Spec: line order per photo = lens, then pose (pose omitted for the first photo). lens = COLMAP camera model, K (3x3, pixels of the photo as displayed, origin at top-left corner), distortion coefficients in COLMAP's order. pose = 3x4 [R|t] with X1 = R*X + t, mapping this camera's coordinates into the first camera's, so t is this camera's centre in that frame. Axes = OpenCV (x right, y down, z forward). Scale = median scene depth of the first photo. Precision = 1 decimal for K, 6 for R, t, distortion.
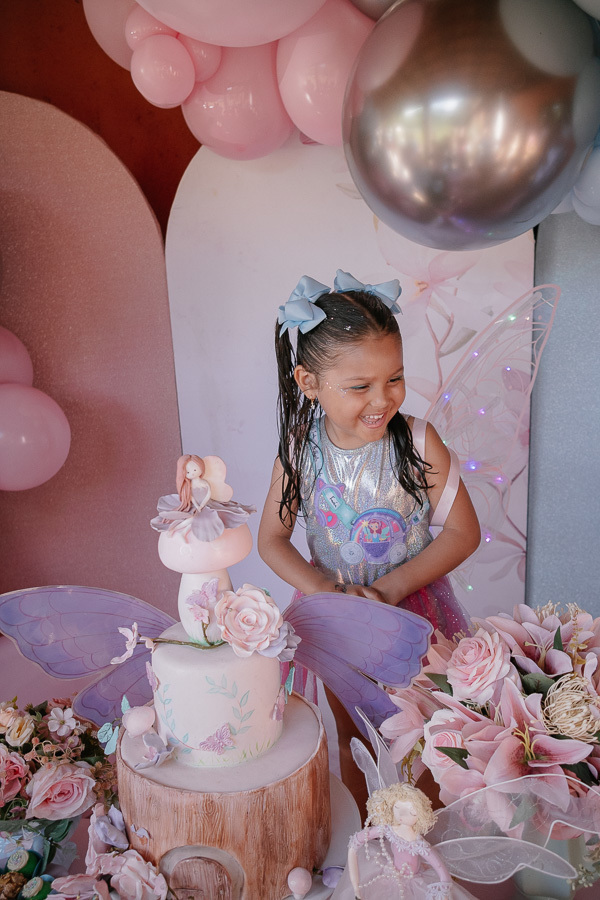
lens RADIAL K [[905.5, 0, 300.0], [0, 905.5, 450.0], [0, 0, 1]] dist [-0.042780, 0.311577]
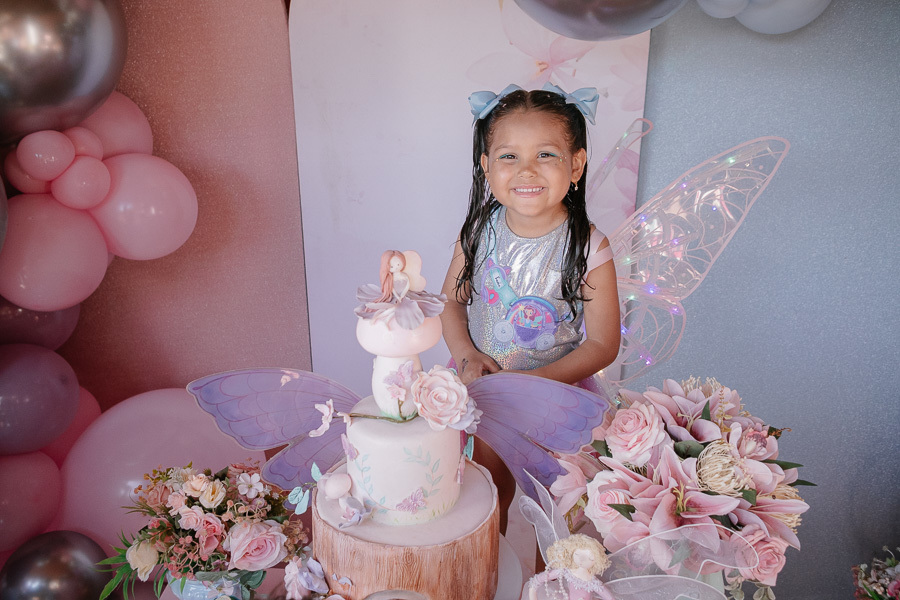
lens RADIAL K [[905.5, 0, 448.1], [0, 905.5, 303.8], [0, 0, 1]] dist [-0.042780, 0.311577]
pose [[0.993832, 0.000708, 0.110896, -0.169621], [-0.013729, 0.993073, 0.116694, -0.057084], [-0.110045, -0.117497, 0.986957, -0.091399]]
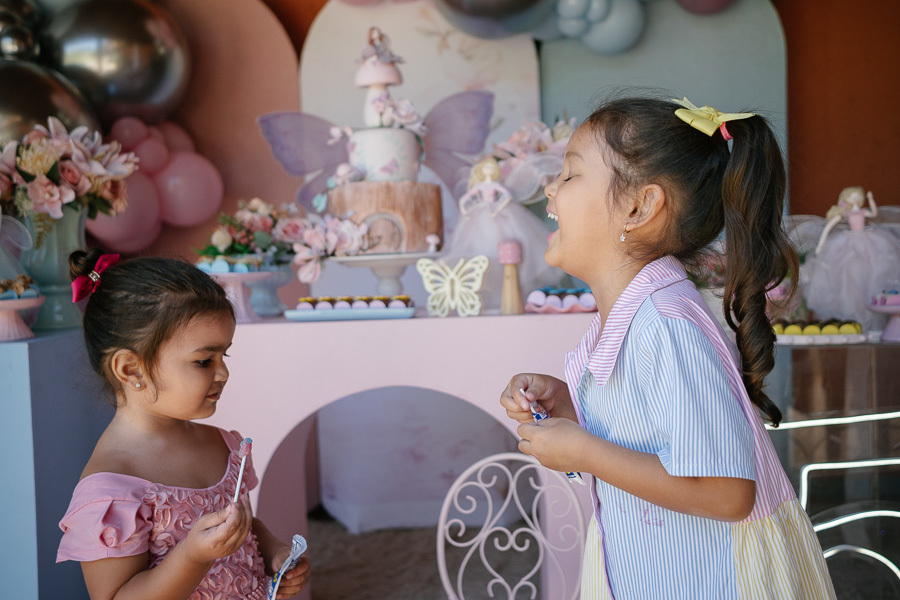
lens RADIAL K [[909.1, 0, 450.0], [0, 909.1, 300.0], [0, 0, 1]] dist [-0.027077, 0.287926]
pose [[0.990495, -0.002136, 0.137529, -0.226739], [0.034843, 0.971162, -0.235862, 1.045166], [-0.133059, 0.238412, 0.962006, -0.805973]]
